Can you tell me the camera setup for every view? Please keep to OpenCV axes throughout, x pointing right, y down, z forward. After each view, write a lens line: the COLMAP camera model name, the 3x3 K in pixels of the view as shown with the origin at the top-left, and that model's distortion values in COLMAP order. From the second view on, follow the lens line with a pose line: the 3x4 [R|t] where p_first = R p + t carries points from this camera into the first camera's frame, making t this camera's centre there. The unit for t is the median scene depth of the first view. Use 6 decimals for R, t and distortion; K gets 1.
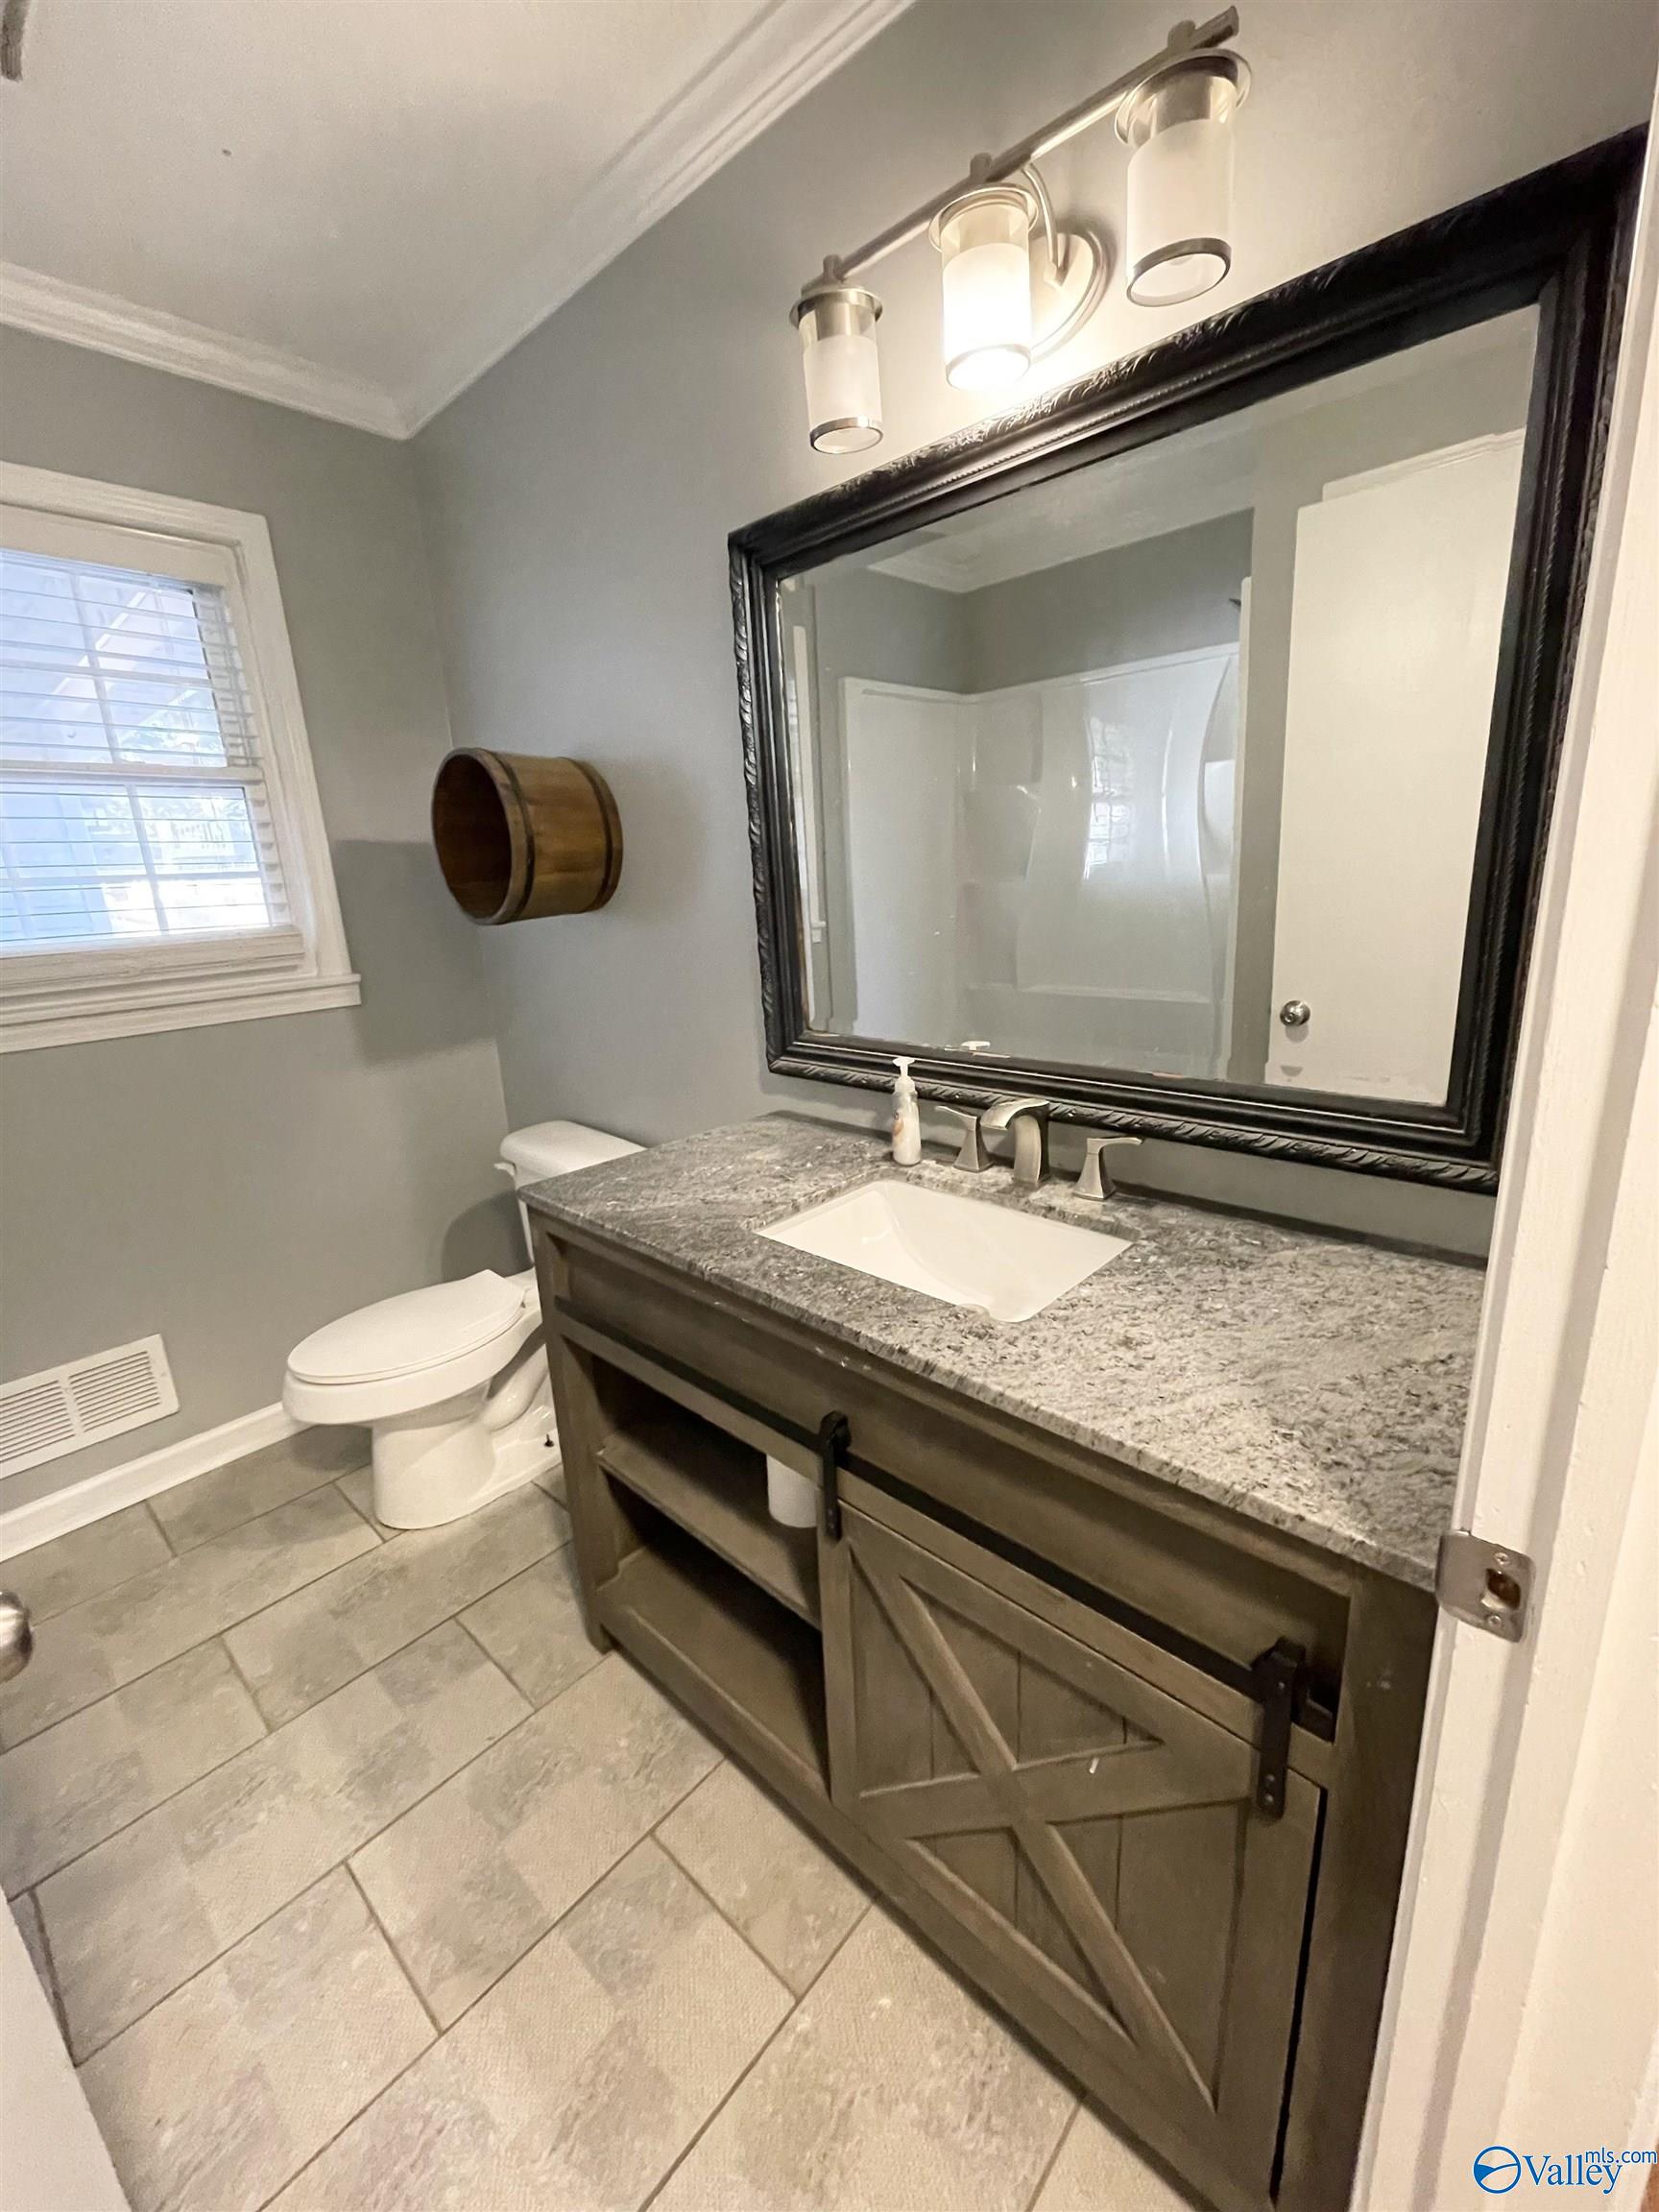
lens RADIAL K [[892.4, 0, 838.8], [0, 892.4, 1100.5], [0, 0, 1]] dist [0.000187, -0.000665]
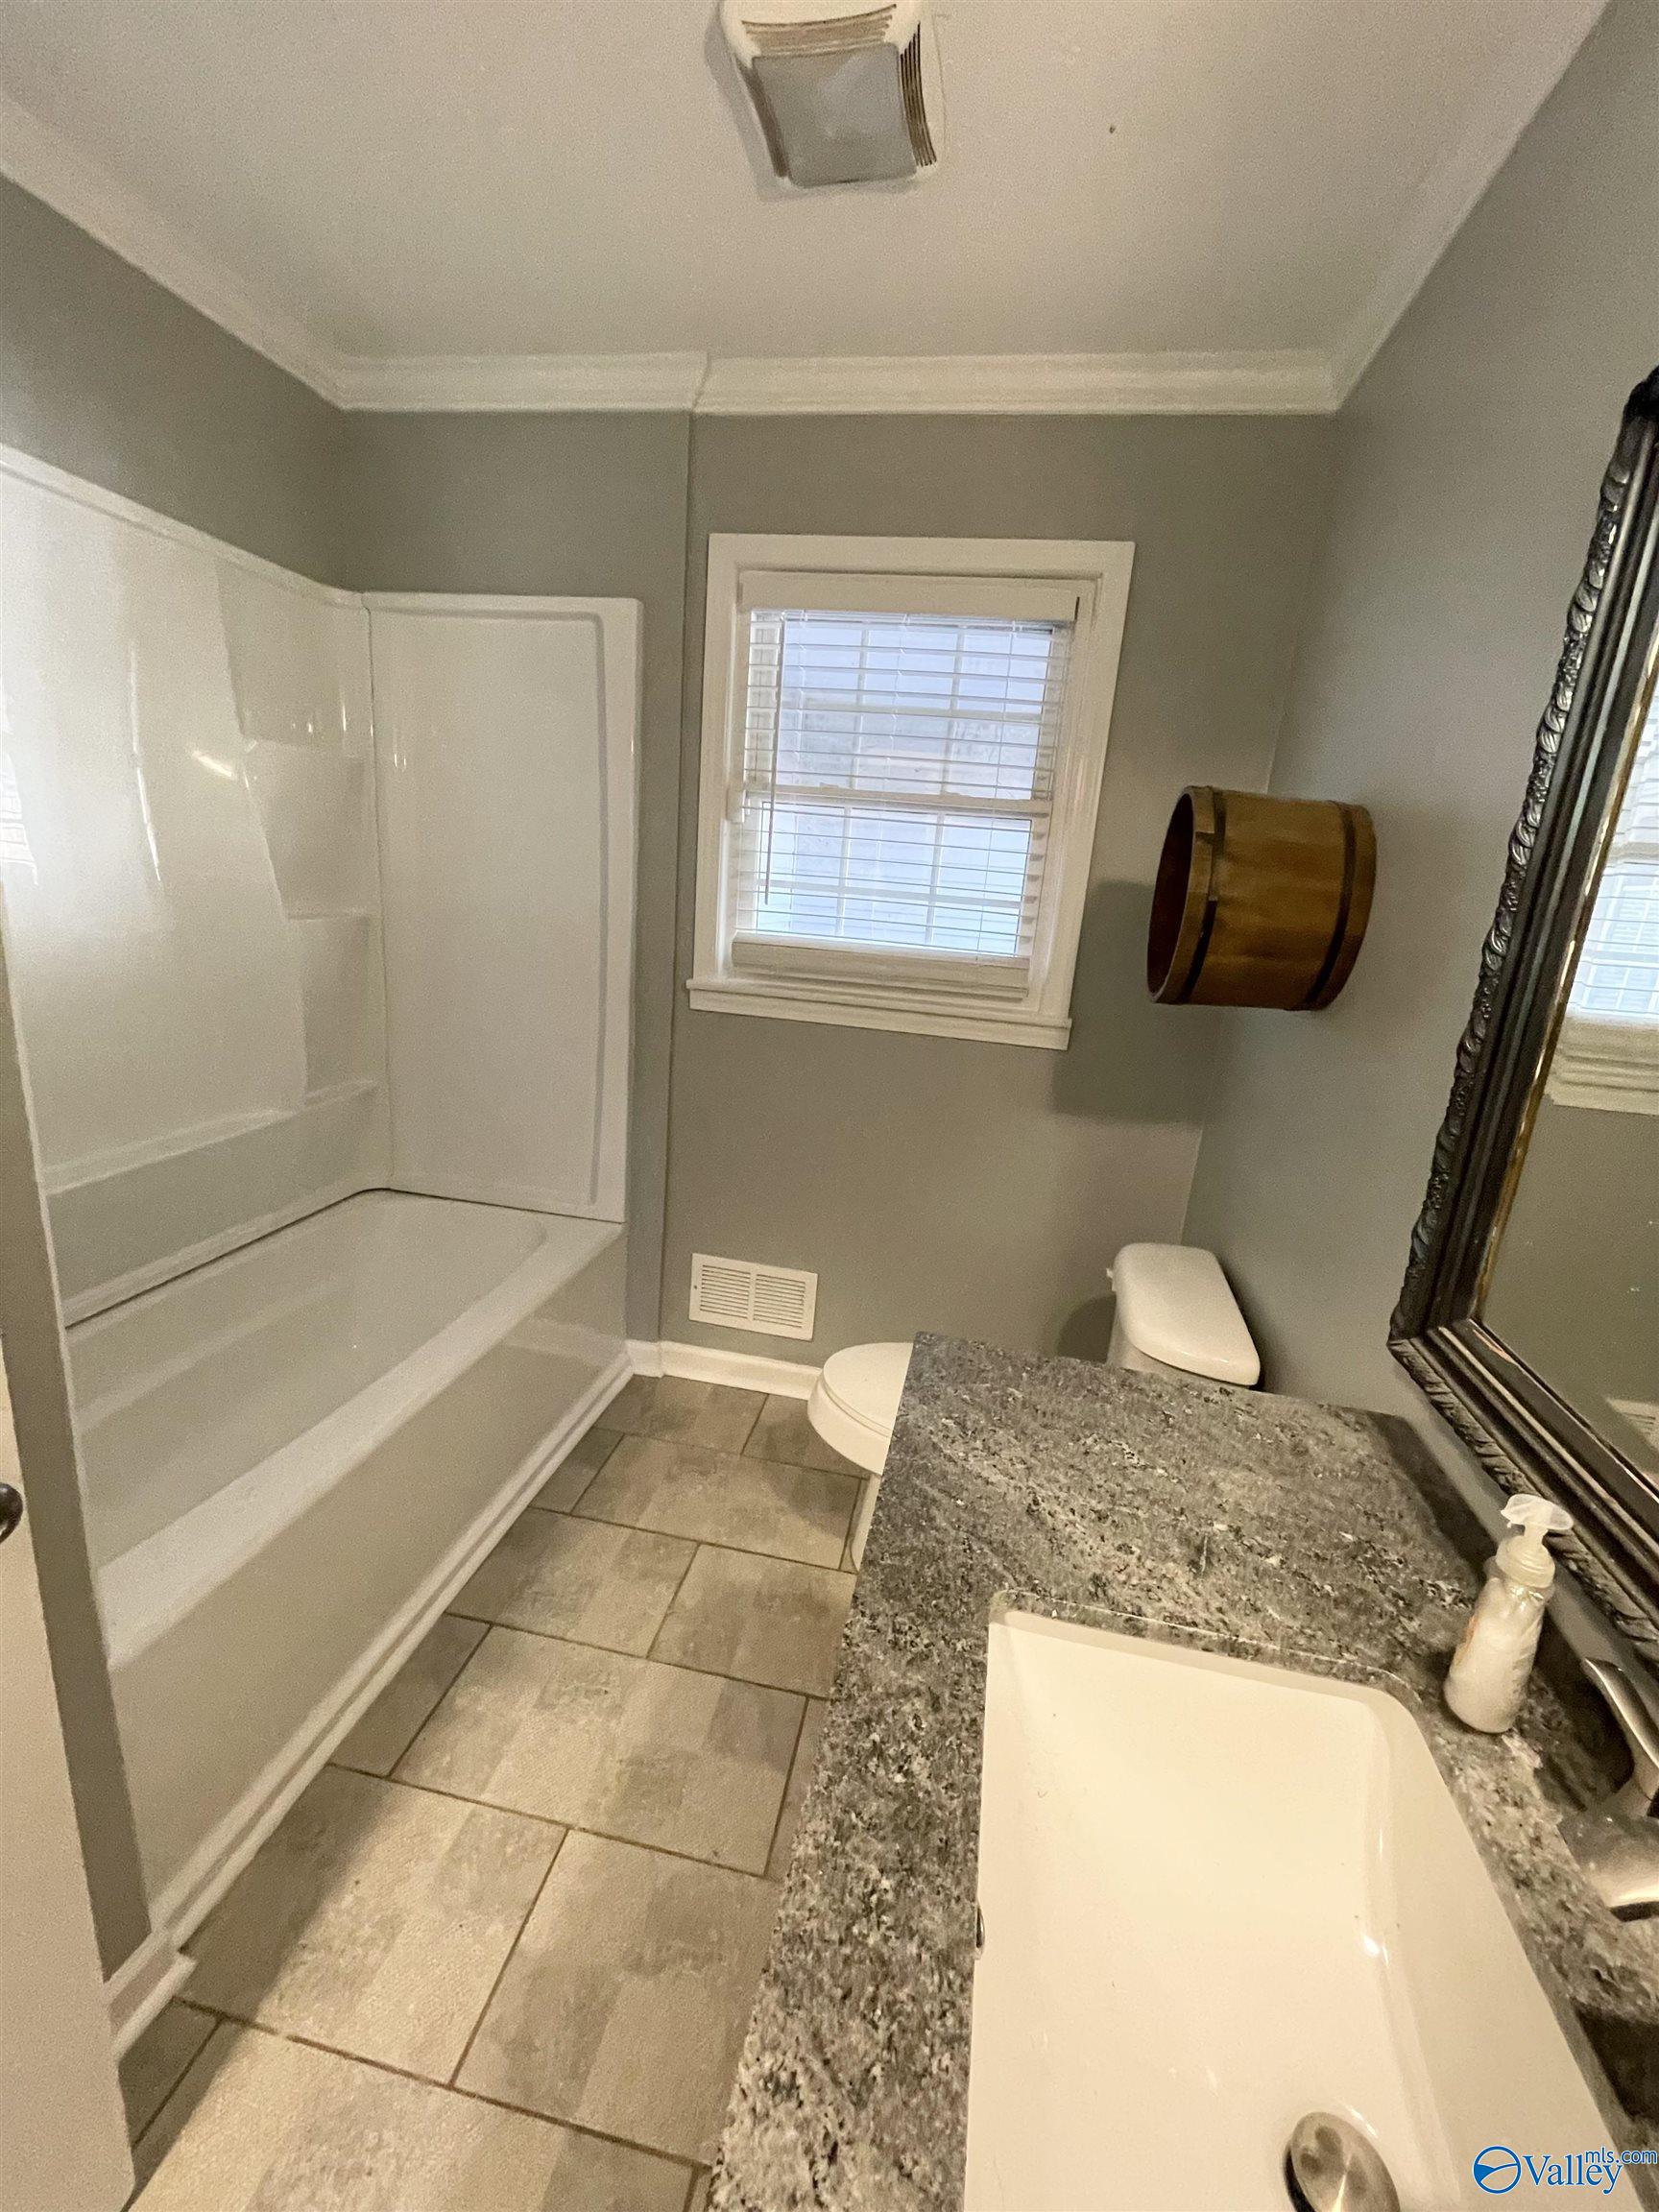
lens RADIAL K [[892.4, 0, 837.5], [0, 892.4, 1105.0], [0, 0, 1]] dist [0.000187, -0.000665]
pose [[0.525934, 0.300283, -0.795754, 0.131738], [-0.320410, 0.936625, 0.141675, -0.134300], [0.787865, 0.180456, 0.588816, 0.319033]]
